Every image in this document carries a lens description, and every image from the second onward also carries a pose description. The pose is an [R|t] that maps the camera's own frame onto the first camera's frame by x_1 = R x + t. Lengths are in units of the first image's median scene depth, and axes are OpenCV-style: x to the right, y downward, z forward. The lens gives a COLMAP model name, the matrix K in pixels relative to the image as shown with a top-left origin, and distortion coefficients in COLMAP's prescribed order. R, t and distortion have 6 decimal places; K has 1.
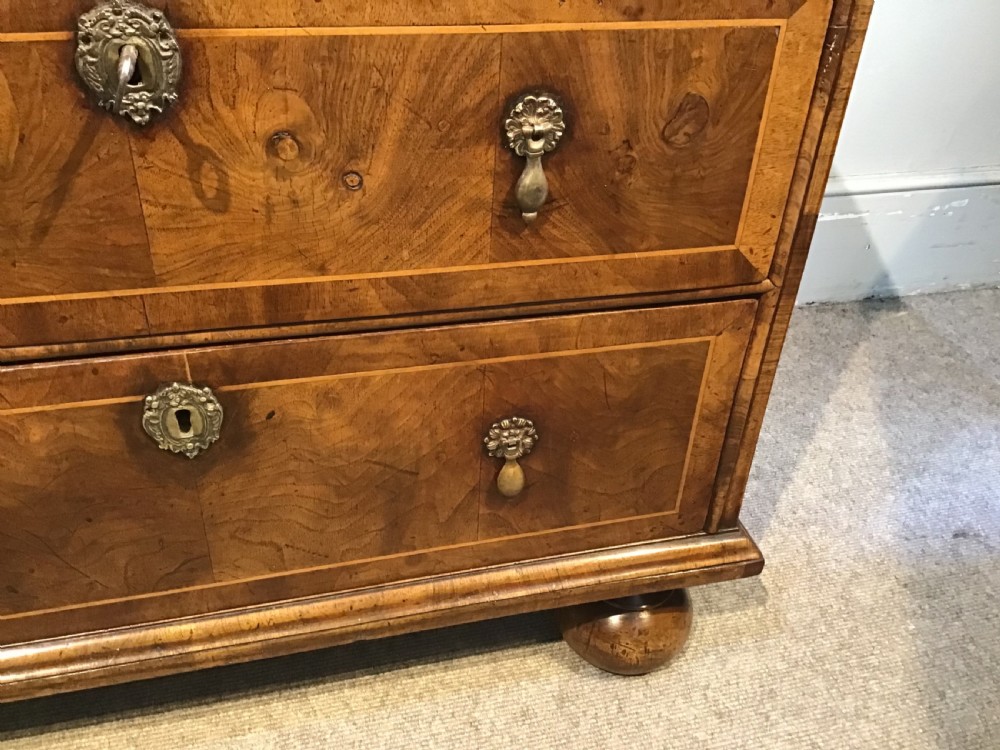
lens RADIAL K [[909.6, 0, 500.0], [0, 909.6, 375.0], [0, 0, 1]] dist [0.114577, -0.241972]
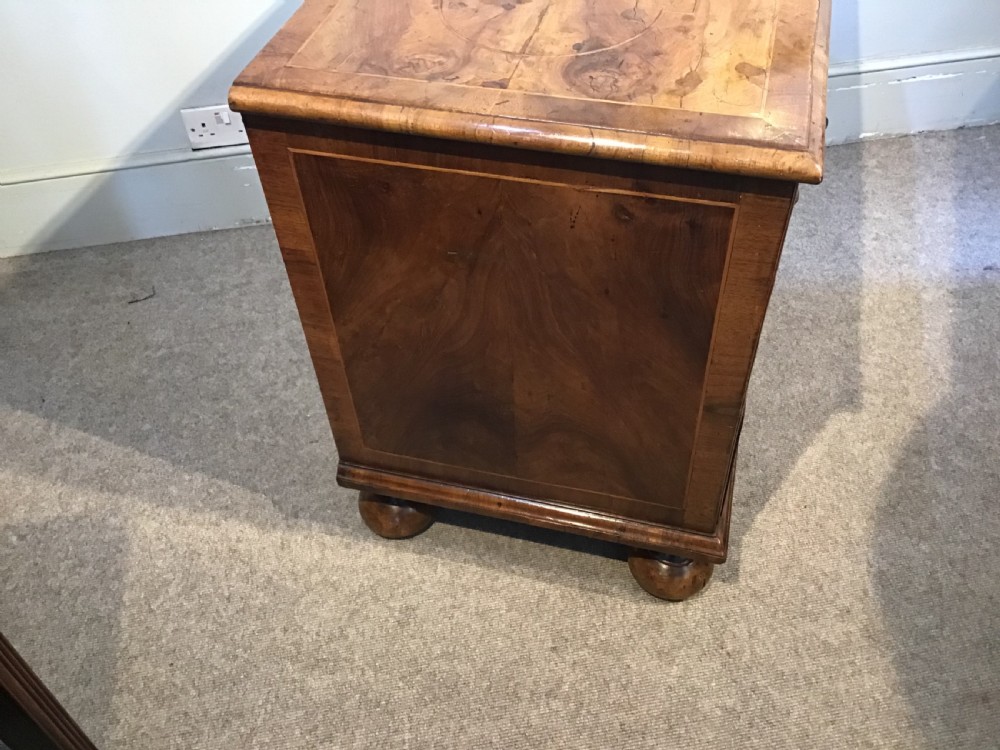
lens RADIAL K [[909.6, 0, 500.0], [0, 909.6, 375.0], [0, 0, 1]] dist [0.114577, -0.241972]
pose [[0.991782, 0.011071, -0.127462, -0.401584], [0.016107, 0.977519, 0.210229, -0.036040], [0.126924, -0.210554, 0.969308, -1.663193]]
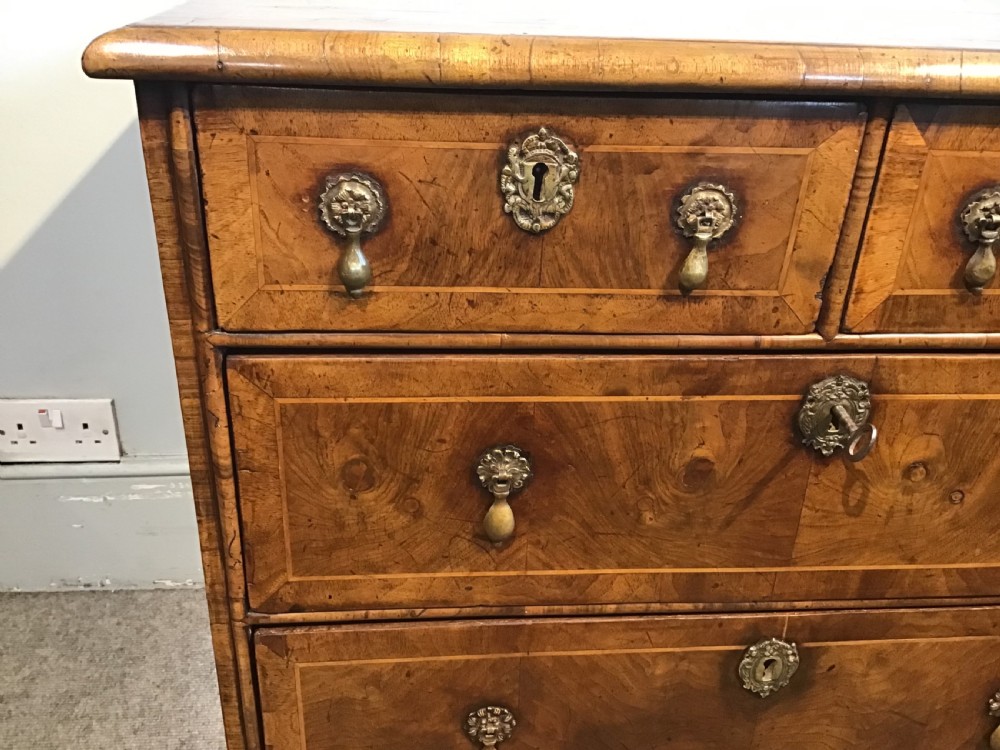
lens RADIAL K [[909.6, 0, 500.0], [0, 909.6, 375.0], [0, 0, 1]] dist [0.114577, -0.241972]
pose [[0.987228, 0.059099, -0.147946, -0.519128], [-0.083548, 0.982760, -0.164930, -0.098068], [0.135648, 0.175185, 0.975146, -0.309948]]
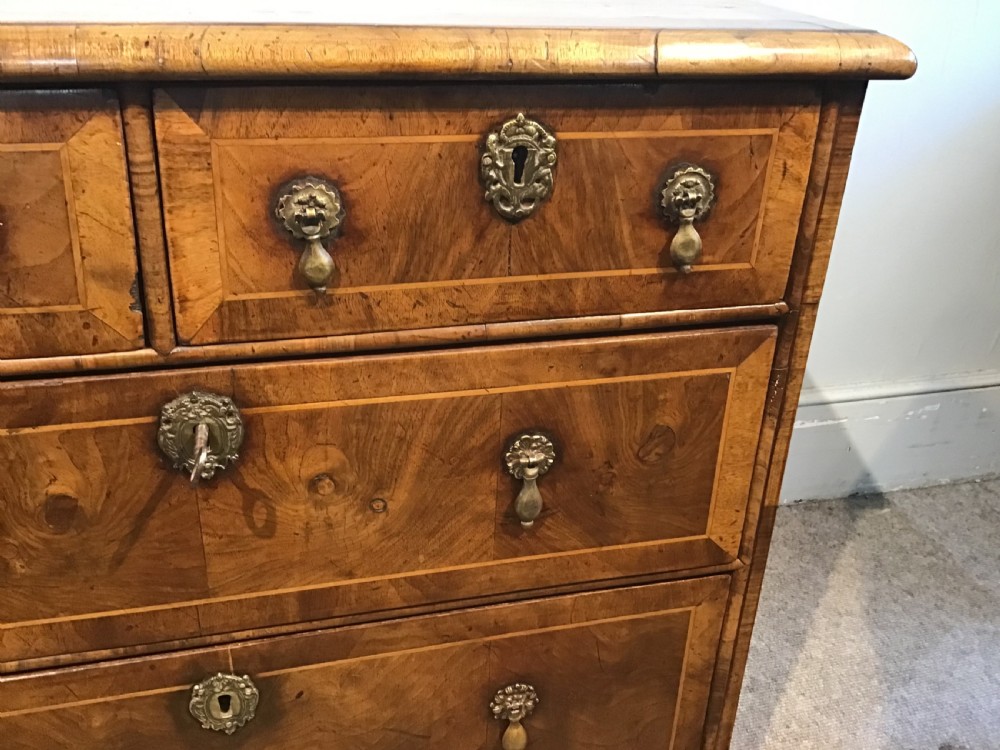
lens RADIAL K [[909.6, 0, 500.0], [0, 909.6, 375.0], [0, 0, 1]] dist [0.114577, -0.241972]
pose [[0.999931, -0.009734, -0.006575, 0.006382], [0.008705, 0.989883, -0.141619, -0.180370], [0.007887, 0.141552, 0.989899, -0.172800]]
